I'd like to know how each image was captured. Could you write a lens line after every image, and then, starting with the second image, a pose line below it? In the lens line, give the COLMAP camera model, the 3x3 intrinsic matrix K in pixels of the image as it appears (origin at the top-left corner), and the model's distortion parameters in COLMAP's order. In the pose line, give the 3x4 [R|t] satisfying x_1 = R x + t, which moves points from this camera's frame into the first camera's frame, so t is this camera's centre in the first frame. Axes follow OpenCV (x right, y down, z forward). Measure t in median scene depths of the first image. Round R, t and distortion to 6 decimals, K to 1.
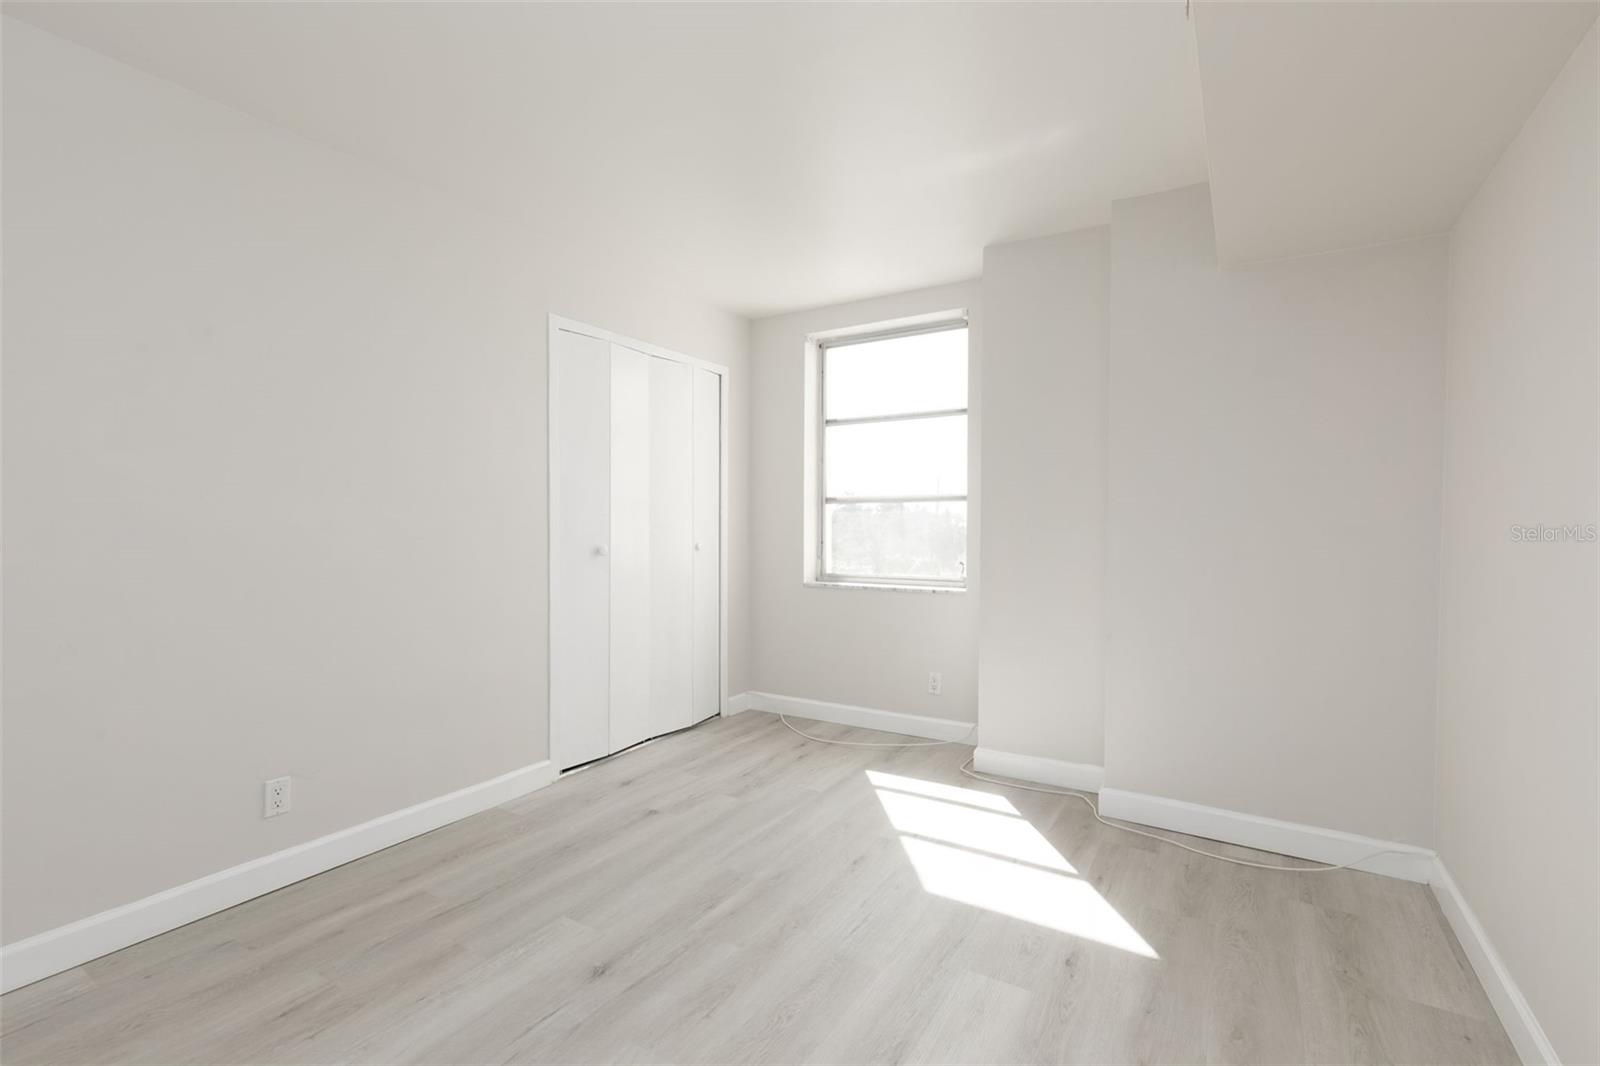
lens RADIAL K [[714.2, 0, 815.4], [0, 714.2, 534.9], [0, 0, 1]] dist [0.008617, -0.000048]
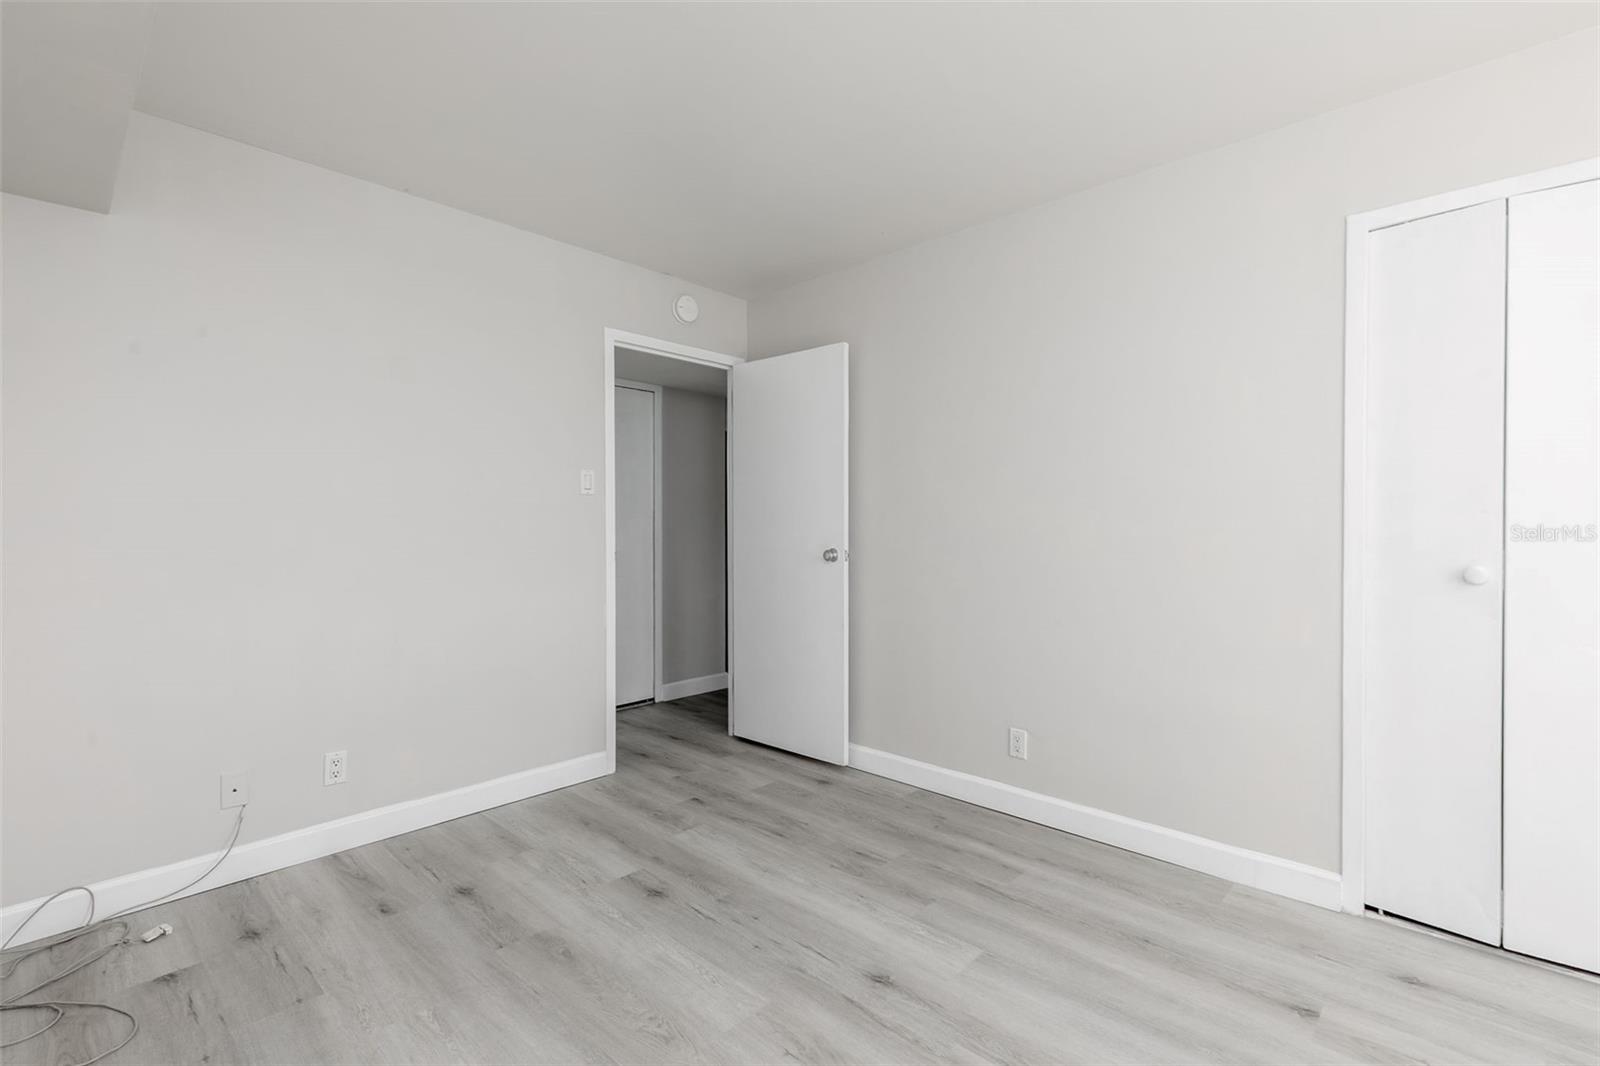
lens RADIAL K [[714.2, 0, 800.9], [0, 714.2, 531.2], [0, 0, 1]] dist [0.008617, -0.000048]
pose [[-0.217975, 0.004861, -0.975942, 0.410045], [-0.013759, 0.999873, 0.008053, -0.010393], [0.975857, 0.015183, -0.217880, 0.656010]]
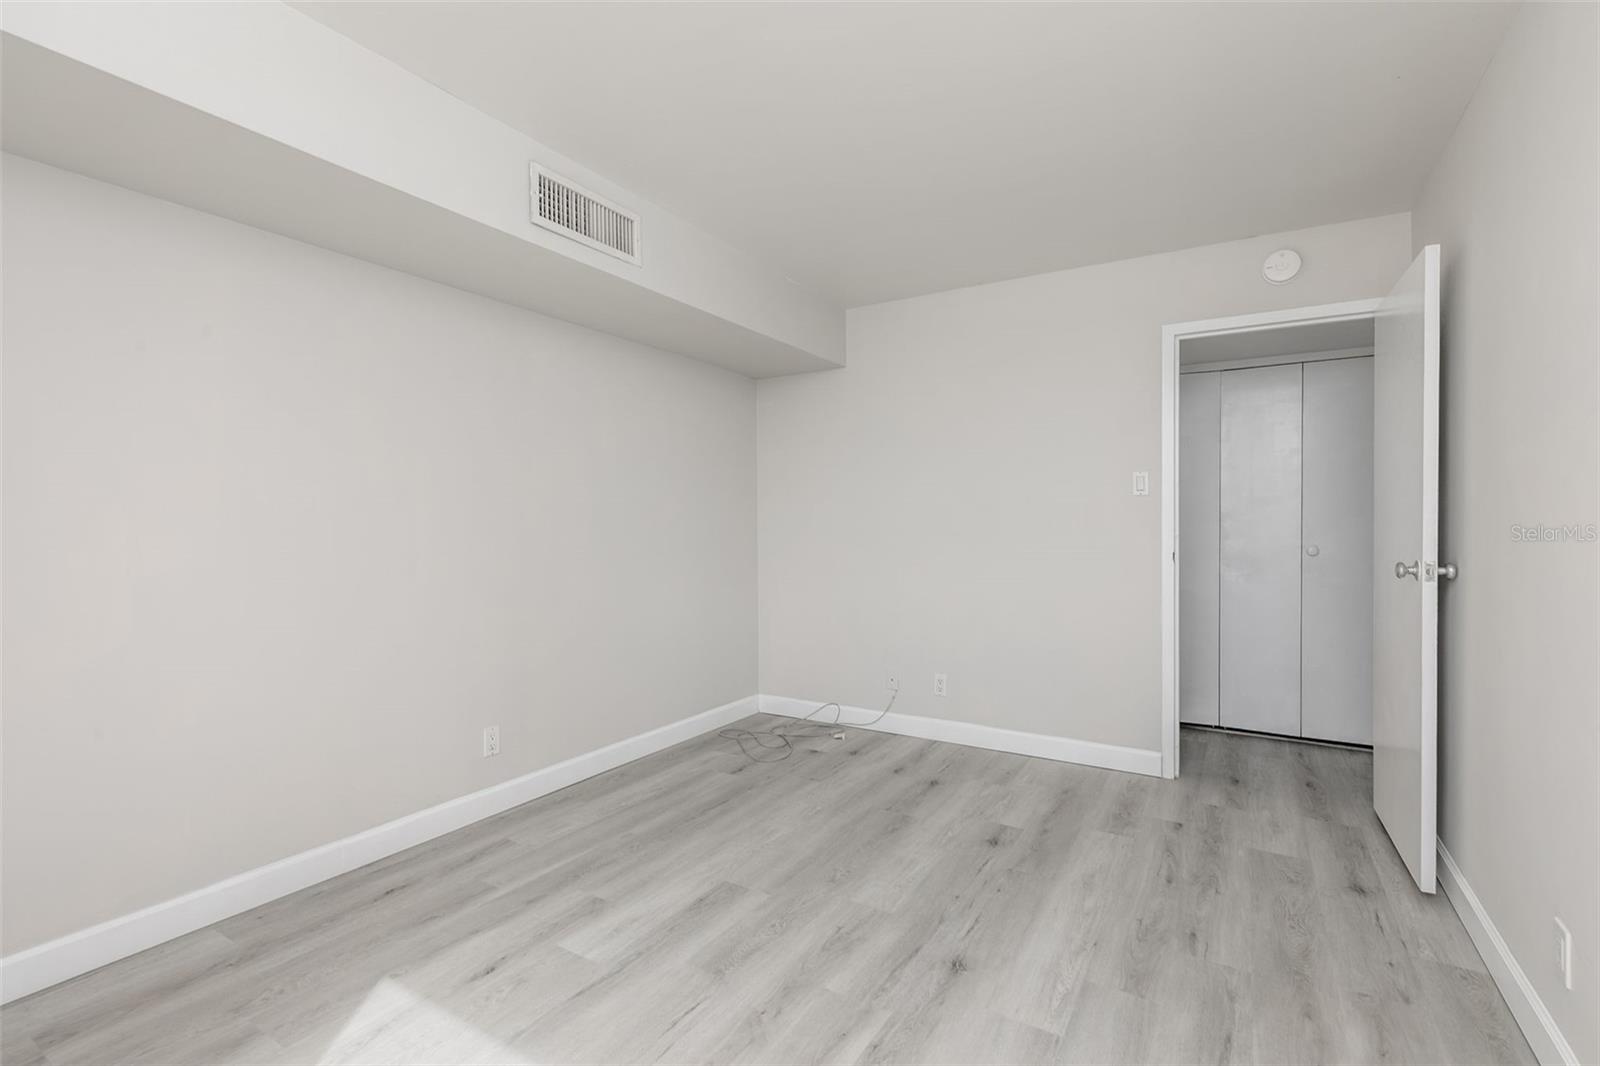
lens RADIAL K [[714.2, 0, 813.7], [0, 714.2, 522.9], [0, 0, 1]] dist [0.008617, -0.000048]
pose [[-0.999999, -0.001178, -0.000012, -0.056567], [-0.001178, 0.999951, 0.009805, -0.019254], [0.000001, 0.009805, -0.999952, 1.203296]]
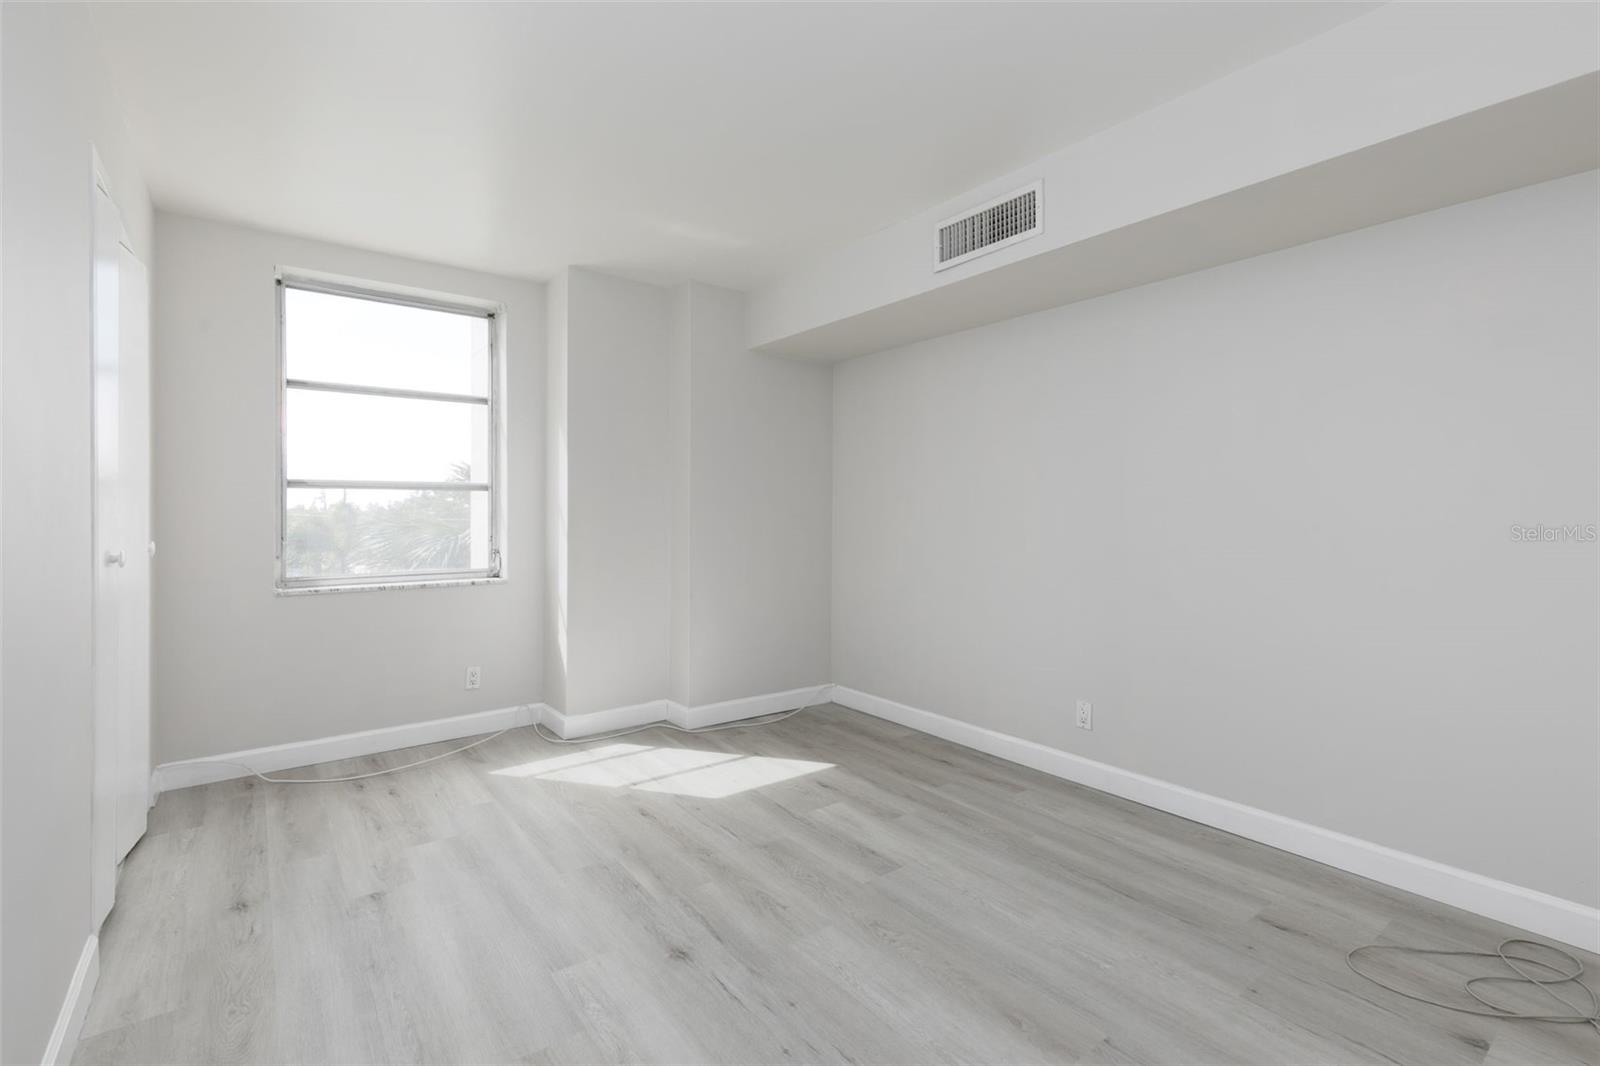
lens RADIAL K [[714.2, 0, 804.2], [0, 714.2, 525.1], [0, 0, 1]] dist [0.008617, -0.000048]
pose [[0.362320, -0.015950, 0.931917, -0.703604], [0.012440, 0.999847, 0.012277, -0.008286], [-0.931971, 0.007145, 0.362463, 0.274459]]
